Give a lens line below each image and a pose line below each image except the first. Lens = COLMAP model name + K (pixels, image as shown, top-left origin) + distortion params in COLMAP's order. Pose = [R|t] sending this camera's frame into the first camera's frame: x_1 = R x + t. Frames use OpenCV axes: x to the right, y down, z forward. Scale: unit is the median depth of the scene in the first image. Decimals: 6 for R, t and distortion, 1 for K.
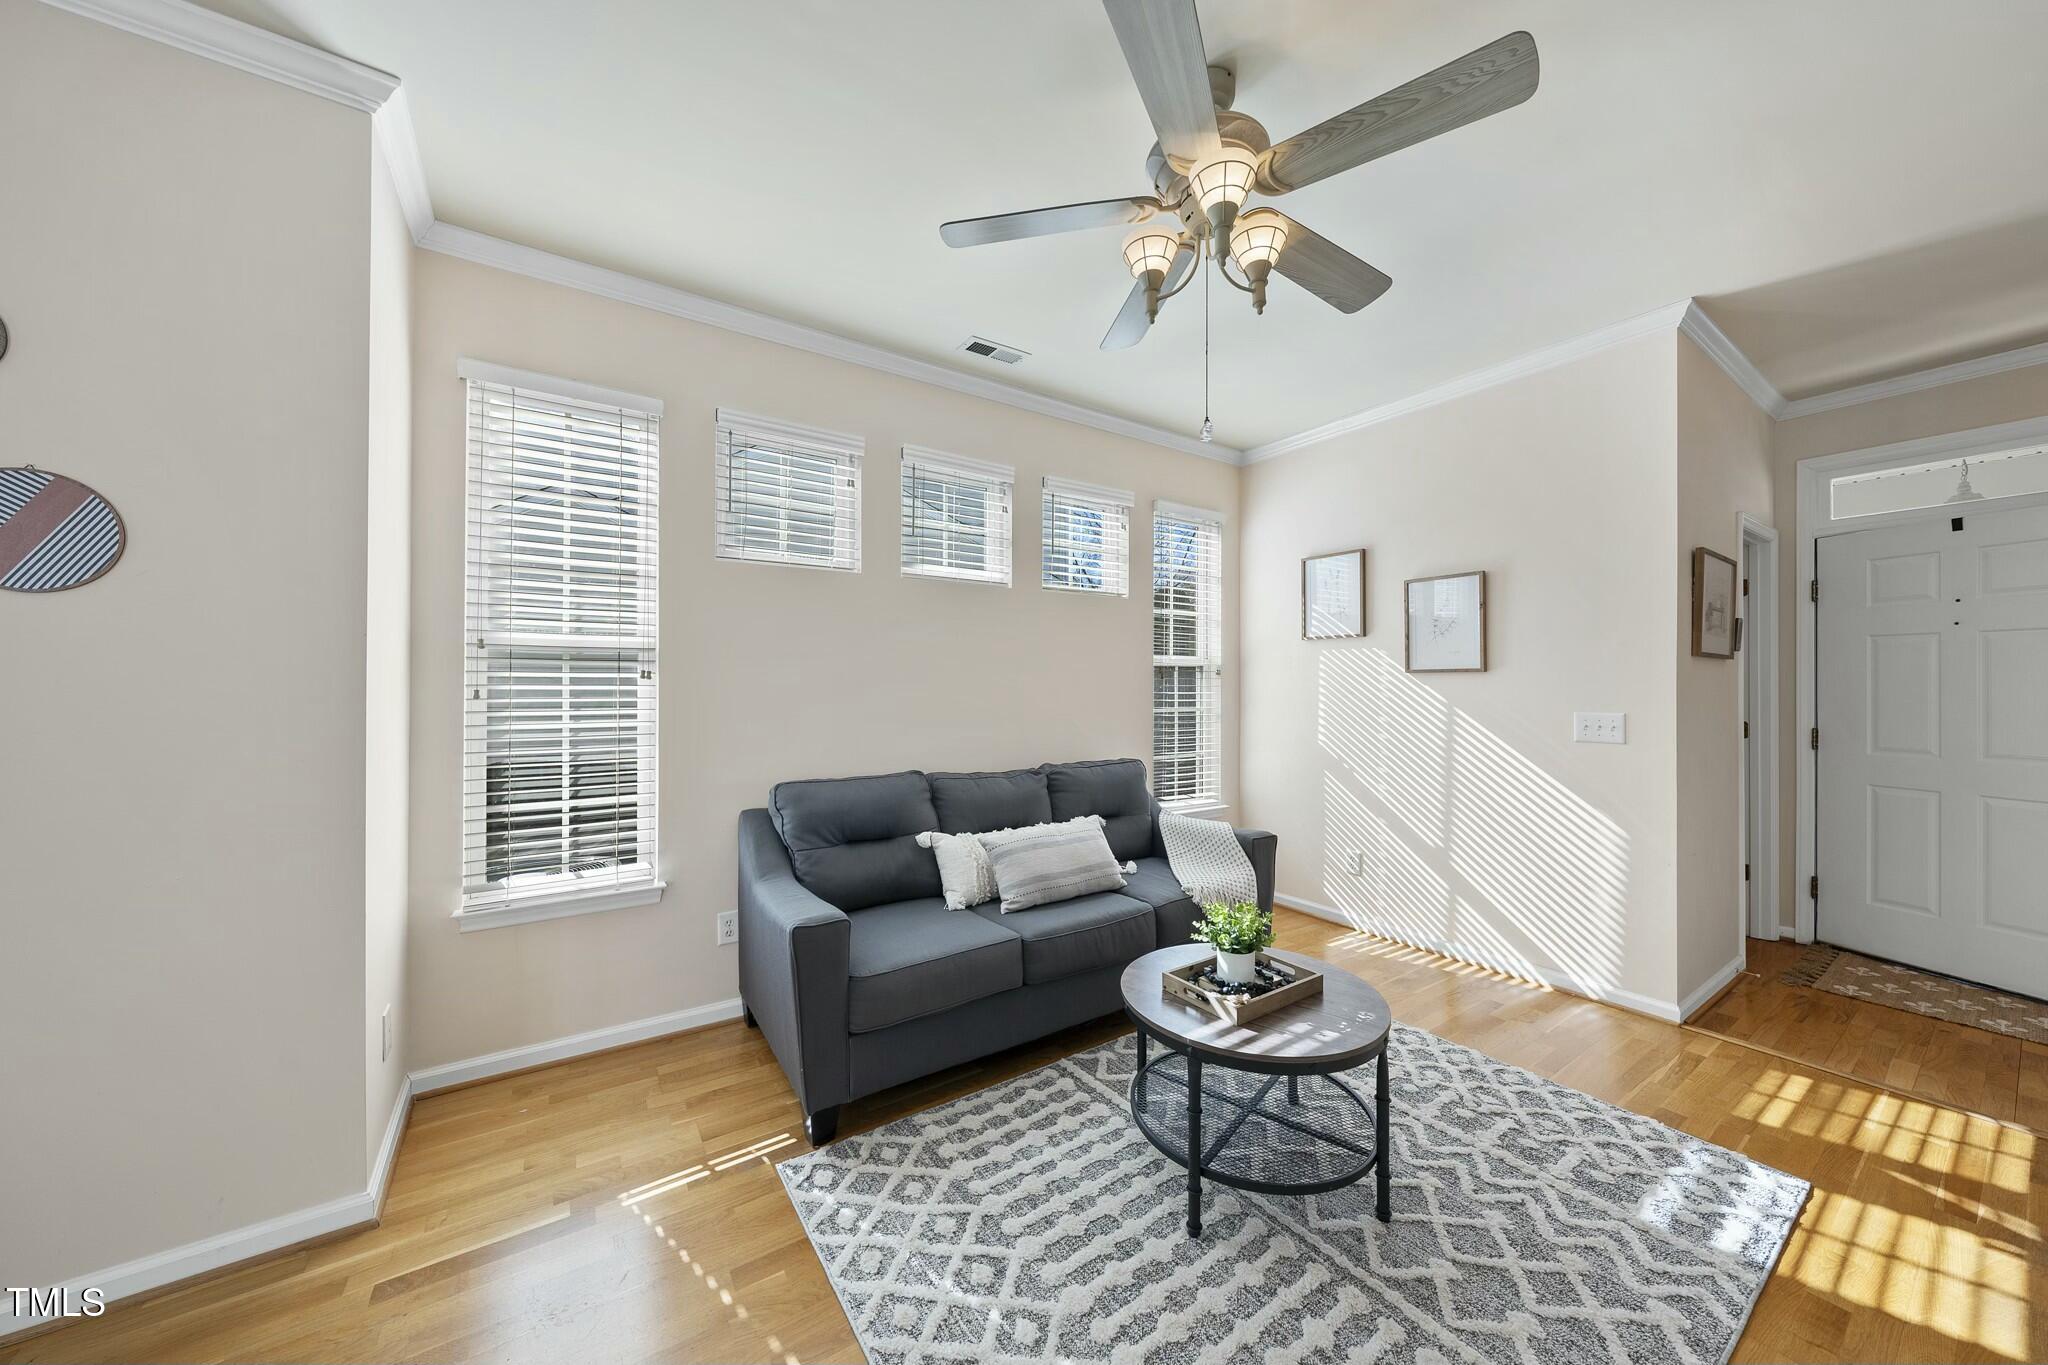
lens RADIAL K [[706.0, 0, 1029.6], [0, 706.0, 682.6], [0, 0, 1]] dist [-0.000891, 0.000616]
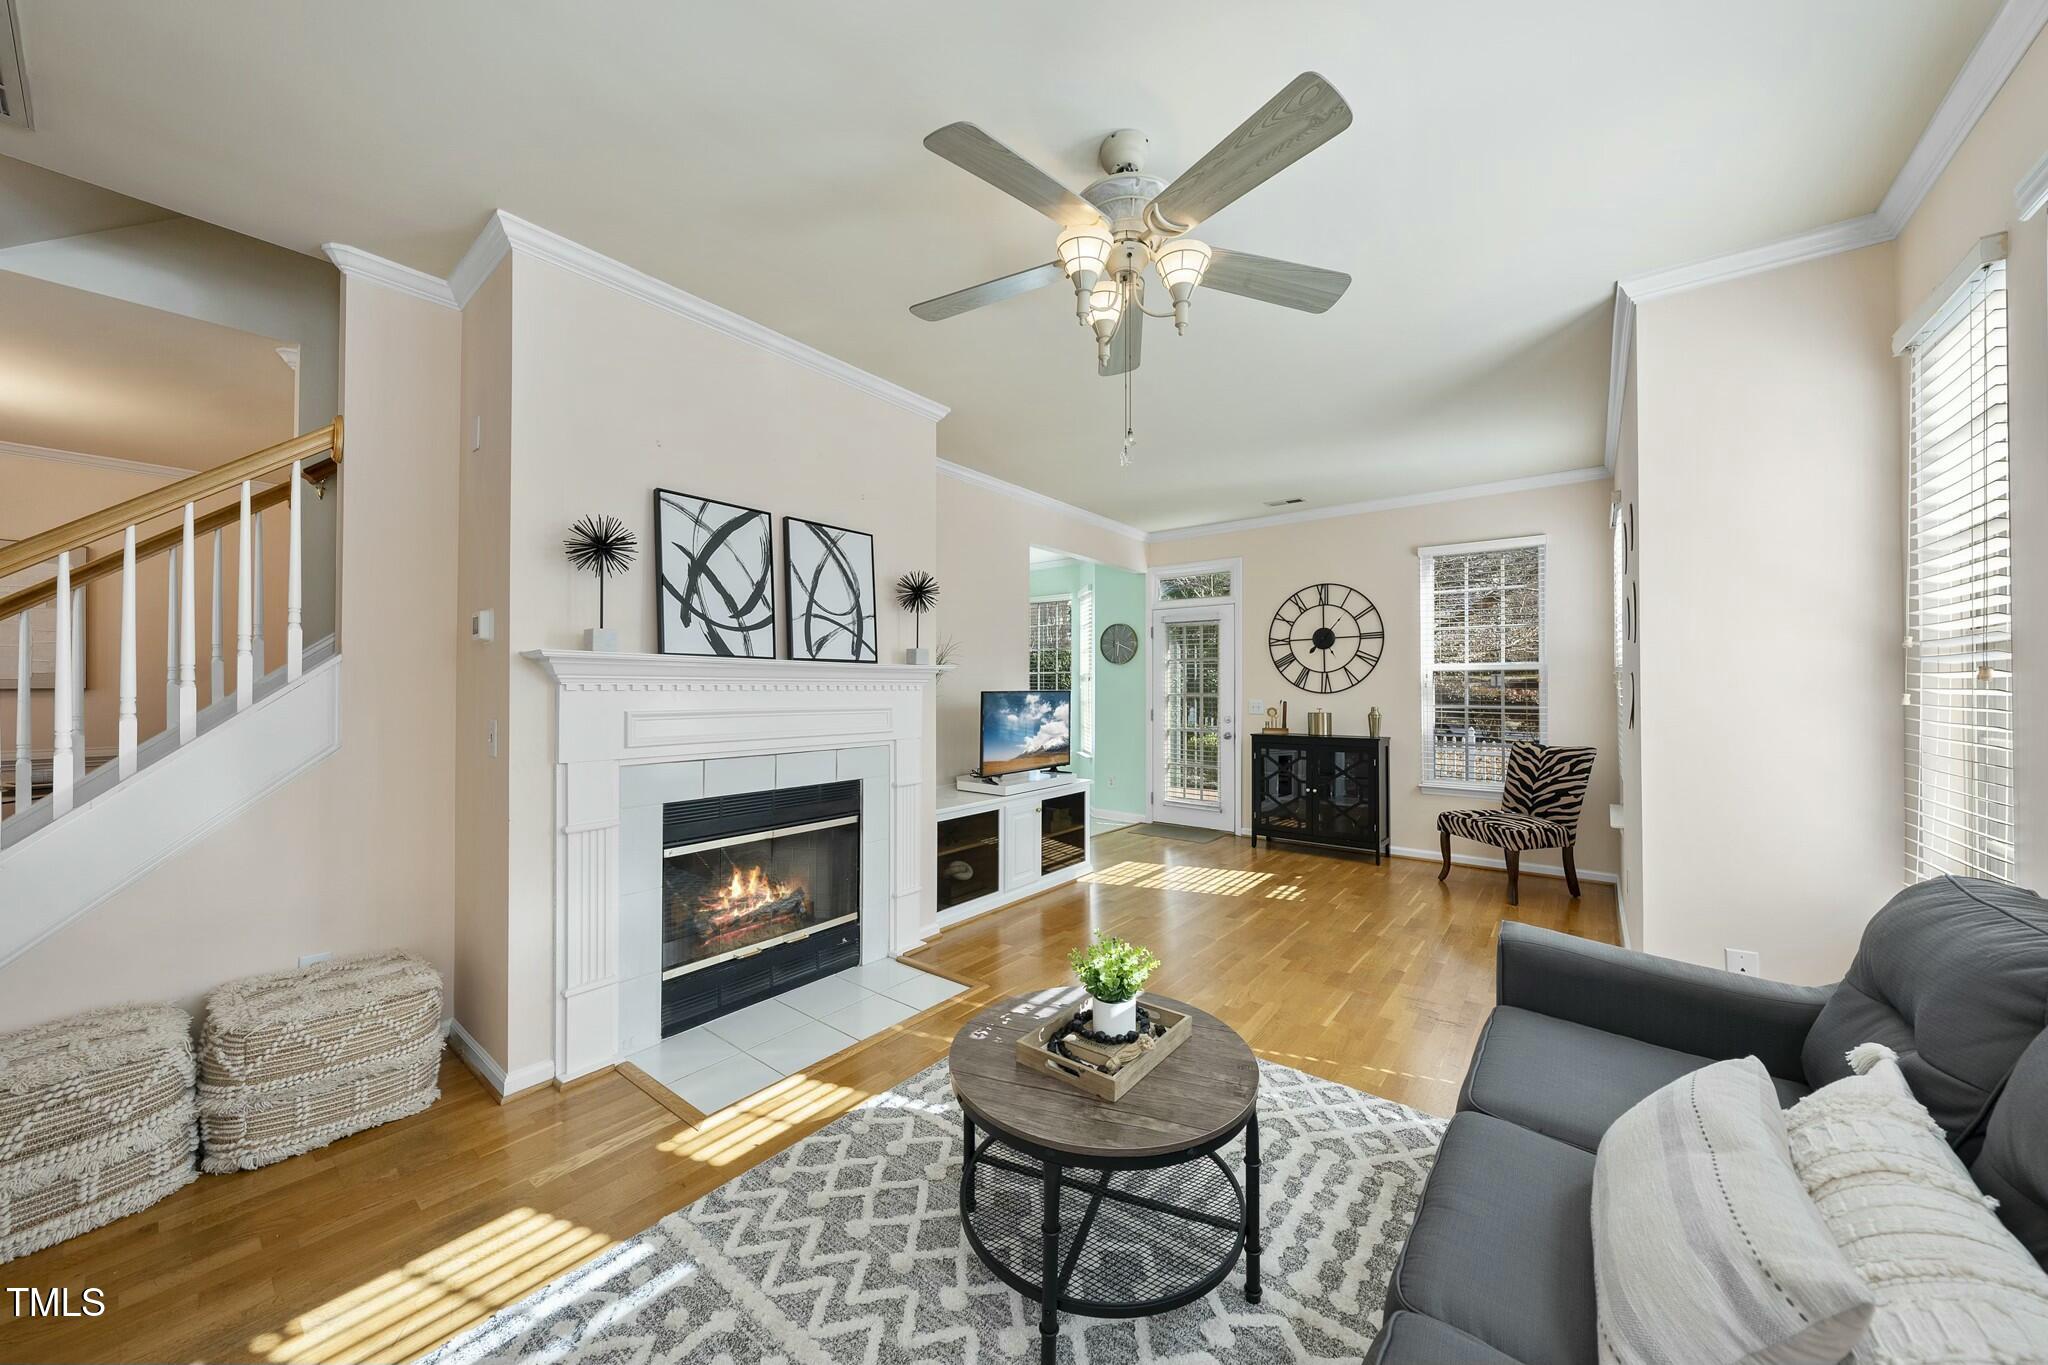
lens RADIAL K [[706.0, 0, 1026.9], [0, 706.0, 687.2], [0, 0, 1]] dist [-0.000891, 0.000616]
pose [[-0.955738, -0.000895, -0.294218, 0.693598], [0.000070, 0.999995, -0.003270, 0.004365], [0.294219, -0.003145, -0.955733, 1.925238]]
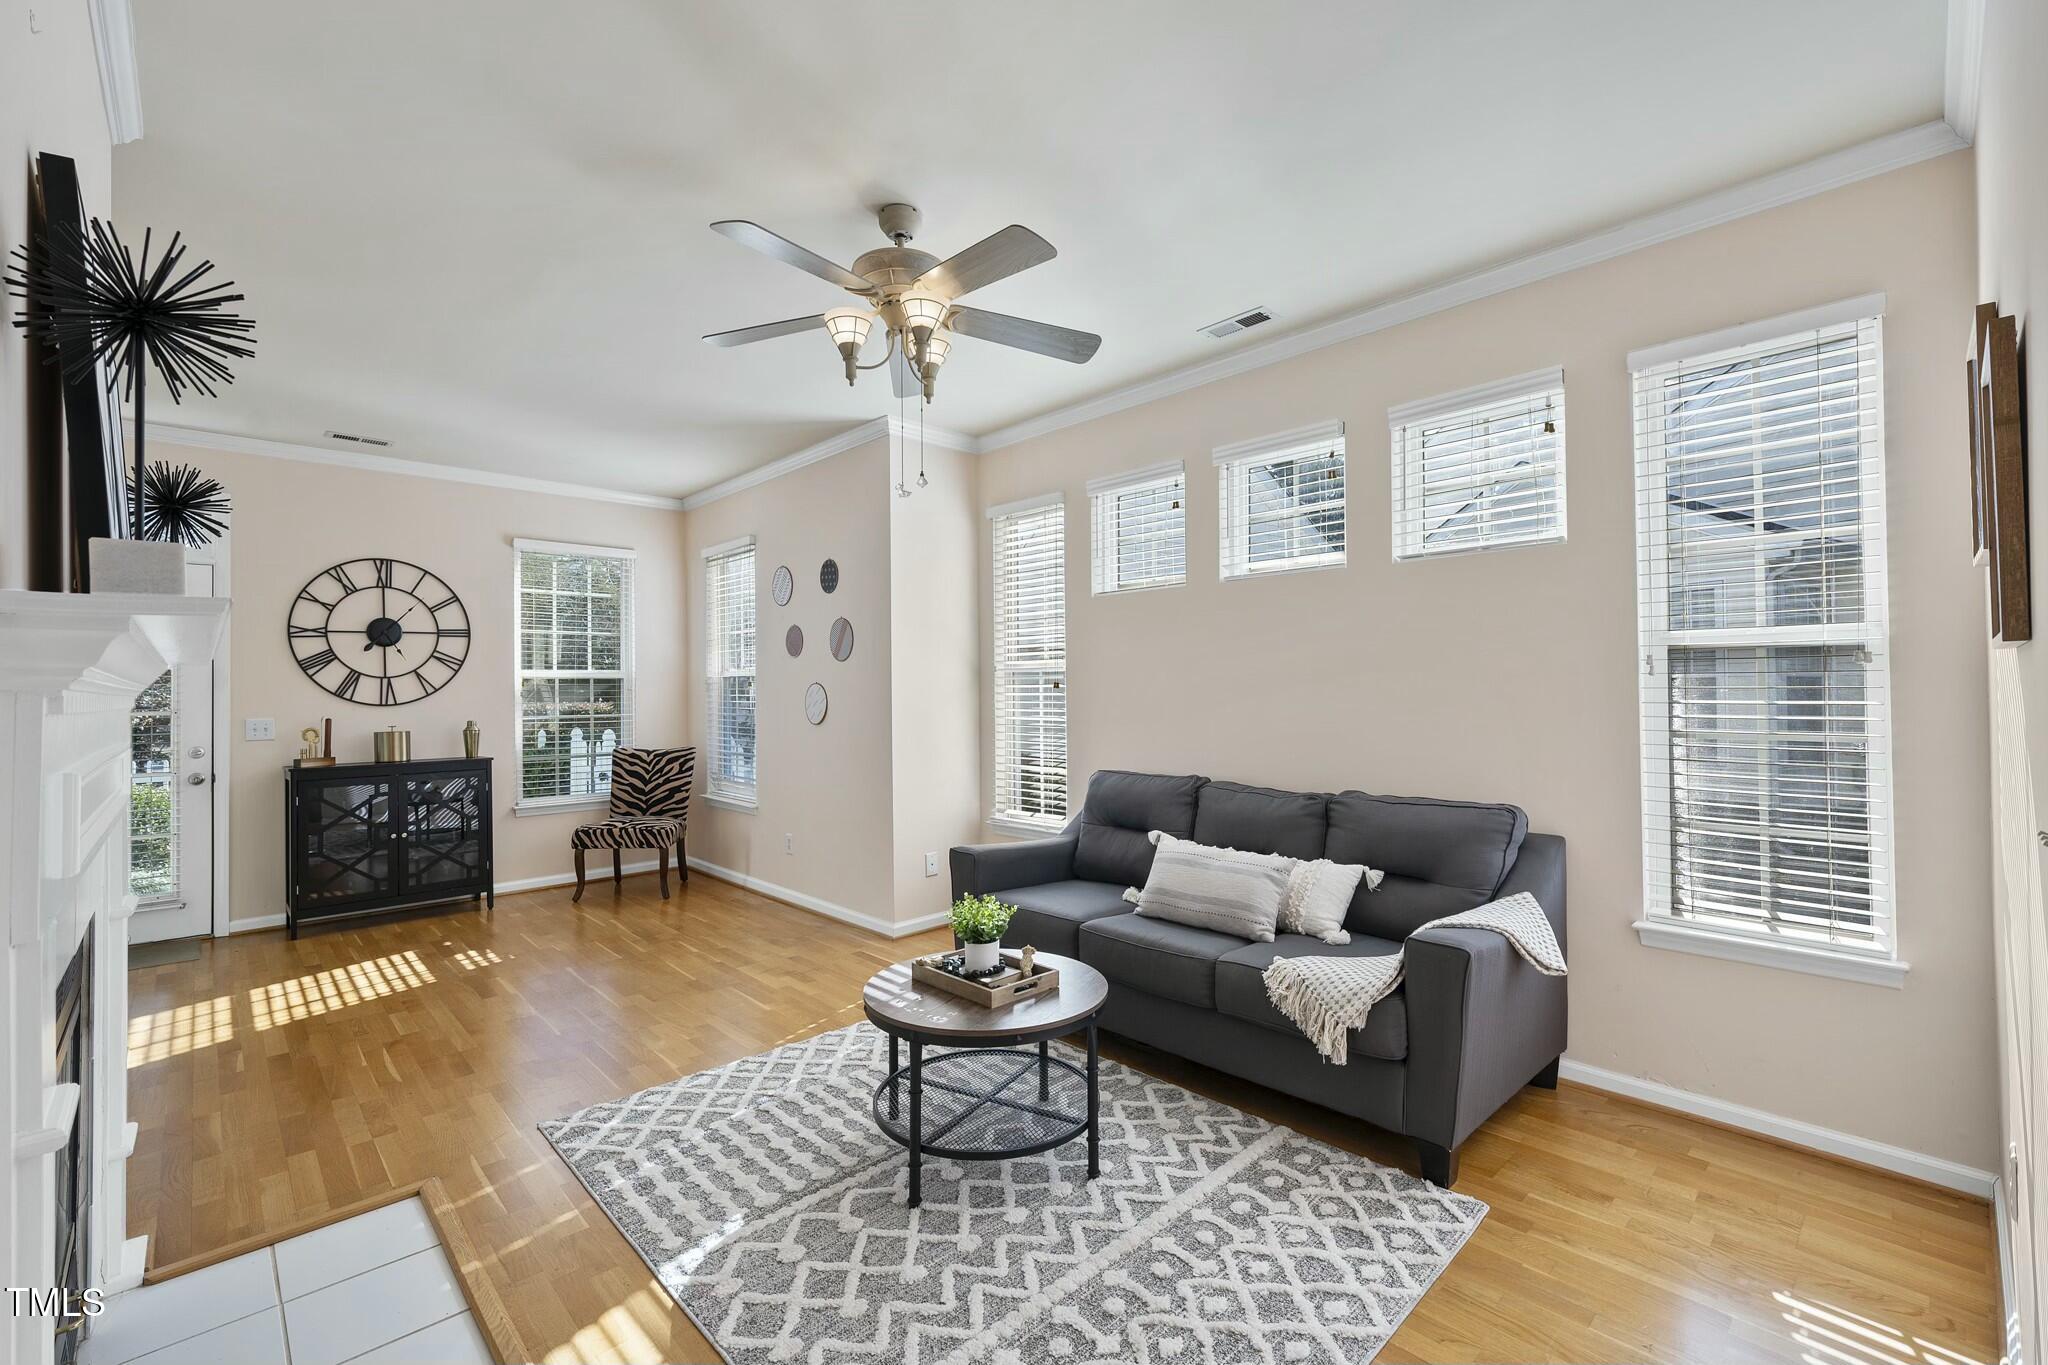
lens RADIAL K [[883.1, 0, 1021.2], [0, 883.1, 677.0], [0, 0, 1]] dist [0.003636, 0.001041]
pose [[0.152879, -0.018650, -0.988069, 1.753552], [0.012846, 0.999775, -0.016884, 0.002851], [0.988161, -0.010111, 0.153084, 0.925461]]
